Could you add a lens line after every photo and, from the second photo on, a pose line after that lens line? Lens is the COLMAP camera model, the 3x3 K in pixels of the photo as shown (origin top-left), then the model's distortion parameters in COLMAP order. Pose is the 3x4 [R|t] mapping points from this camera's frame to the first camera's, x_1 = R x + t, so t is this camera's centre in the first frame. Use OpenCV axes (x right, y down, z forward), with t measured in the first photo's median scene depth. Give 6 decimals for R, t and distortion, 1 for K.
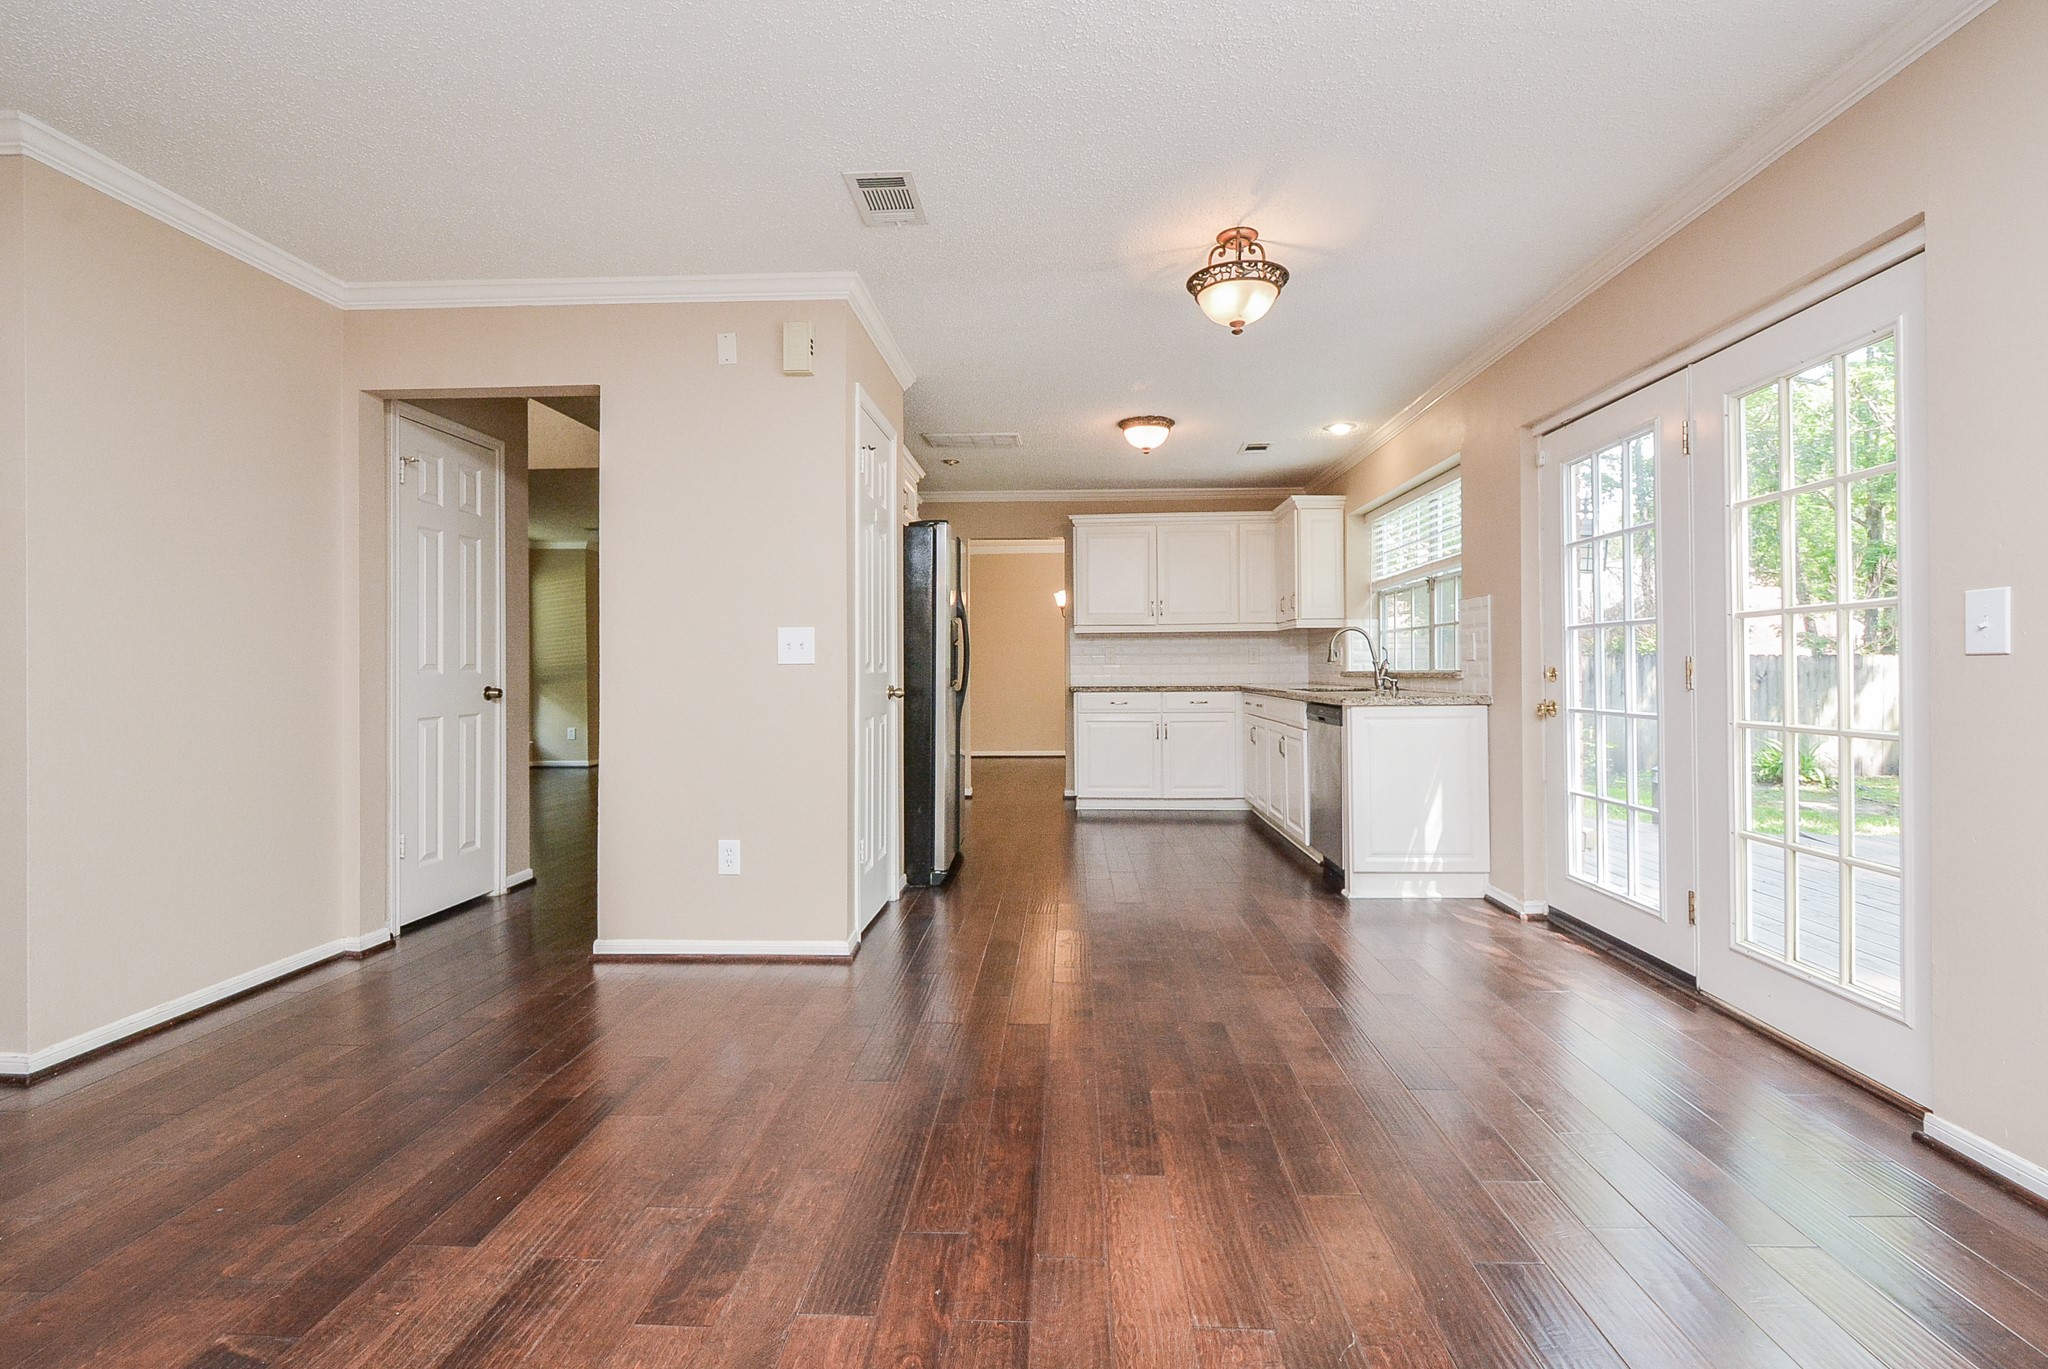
lens RADIAL K [[914.3, 0, 1030.2], [0, 914.3, 667.4], [0, 0, 1]] dist [-0.003332, -0.000971]
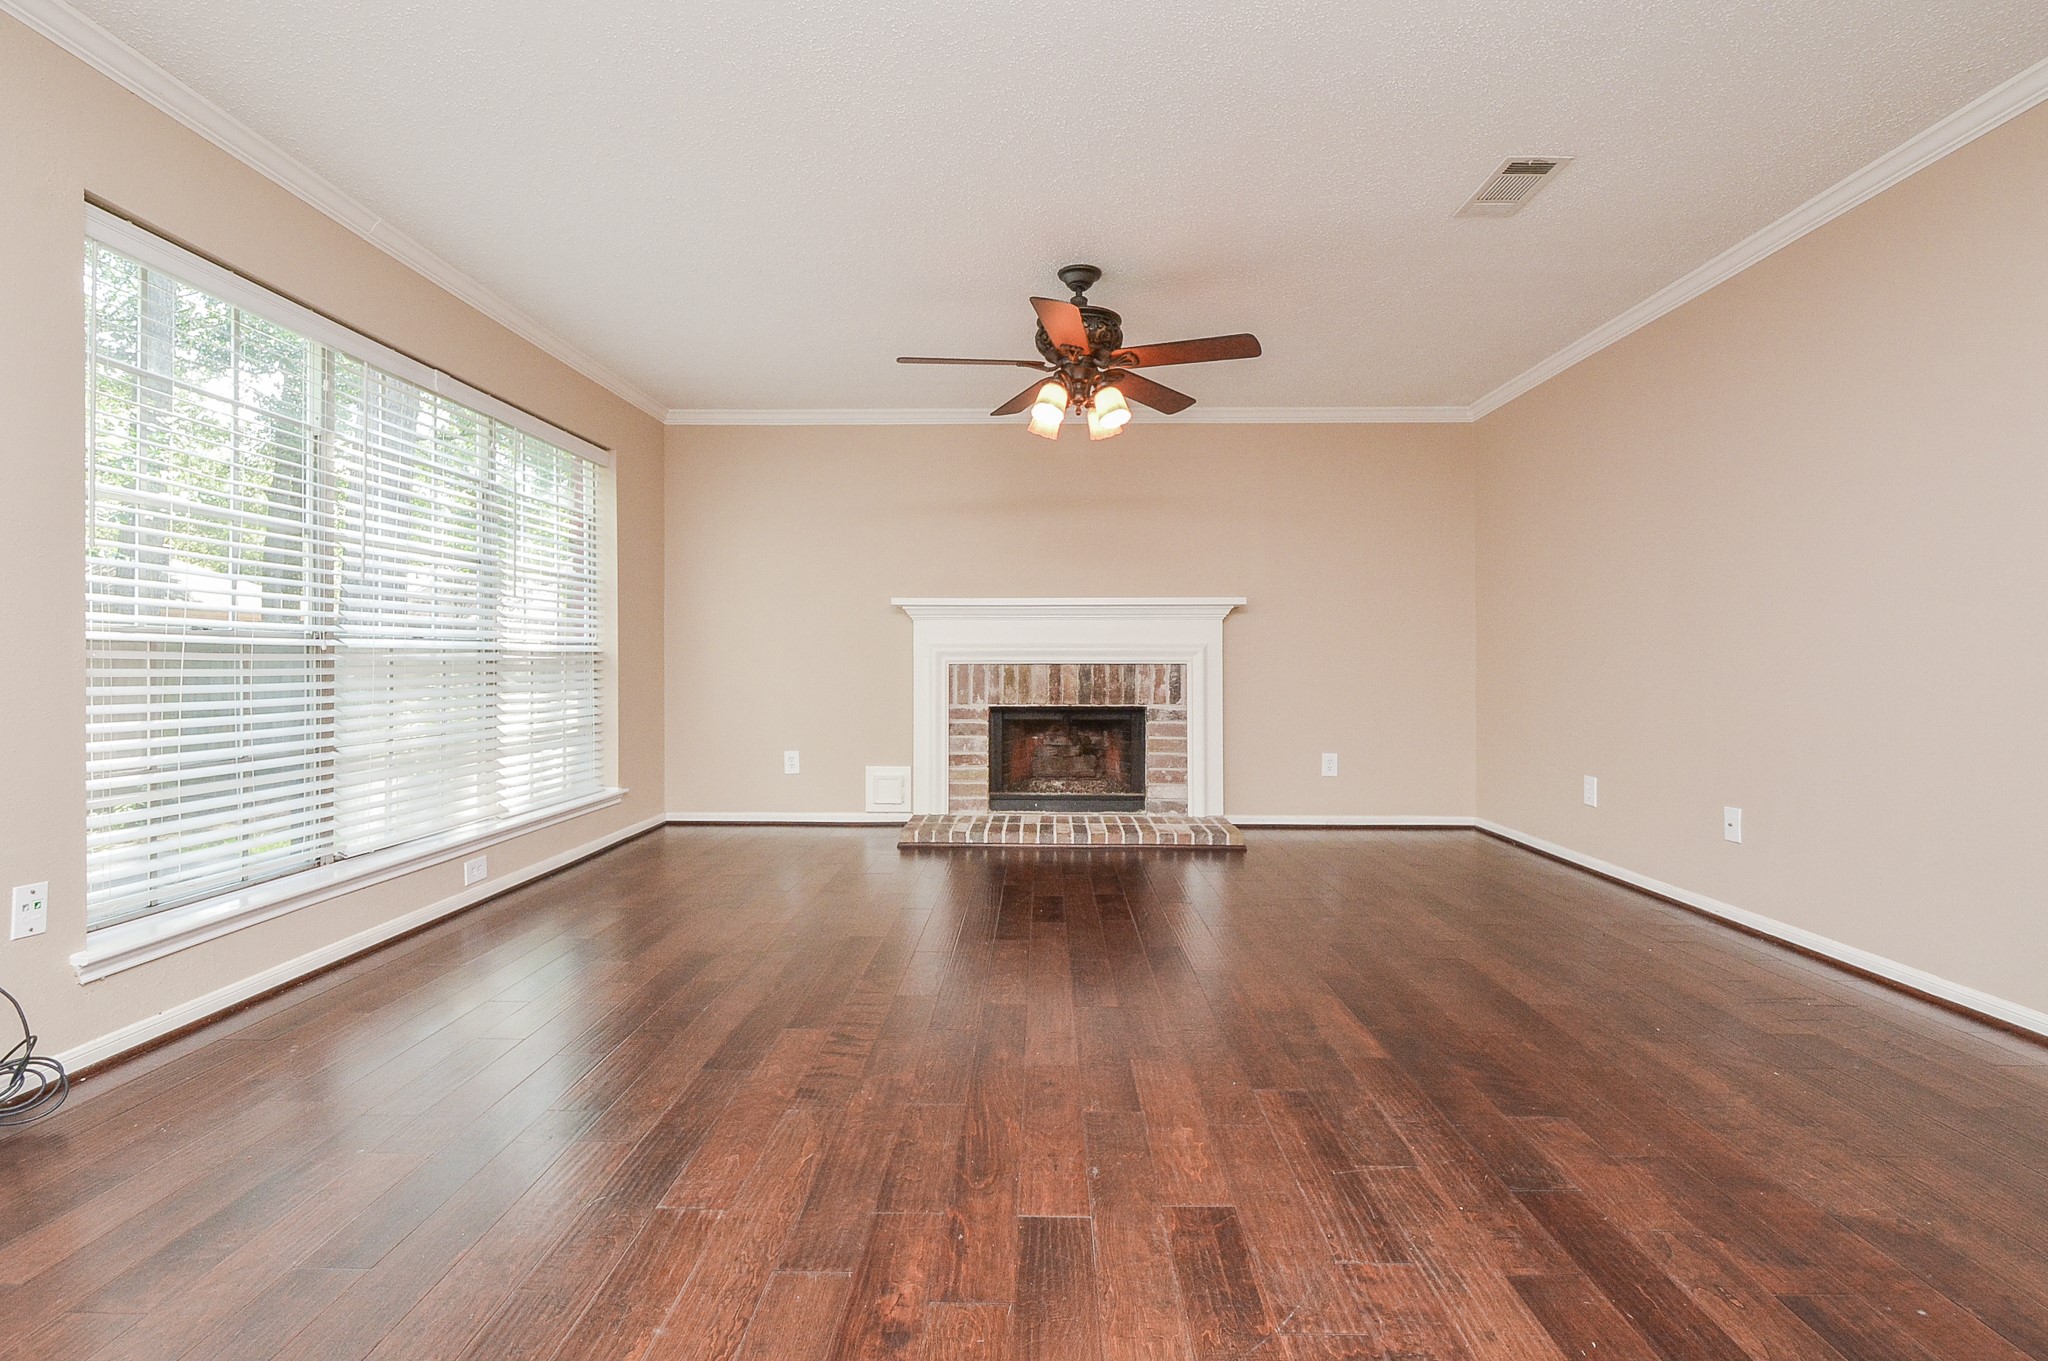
lens RADIAL K [[925.5, 0, 1027.7], [0, 925.5, 665.8], [0, 0, 1]] dist [-0.003060, -0.000885]
pose [[-0.999559, 0.008323, -0.028505, -0.143918], [0.008146, 0.999947, 0.006311, 0.051461], [0.028556, 0.006076, -0.999574, 1.913667]]
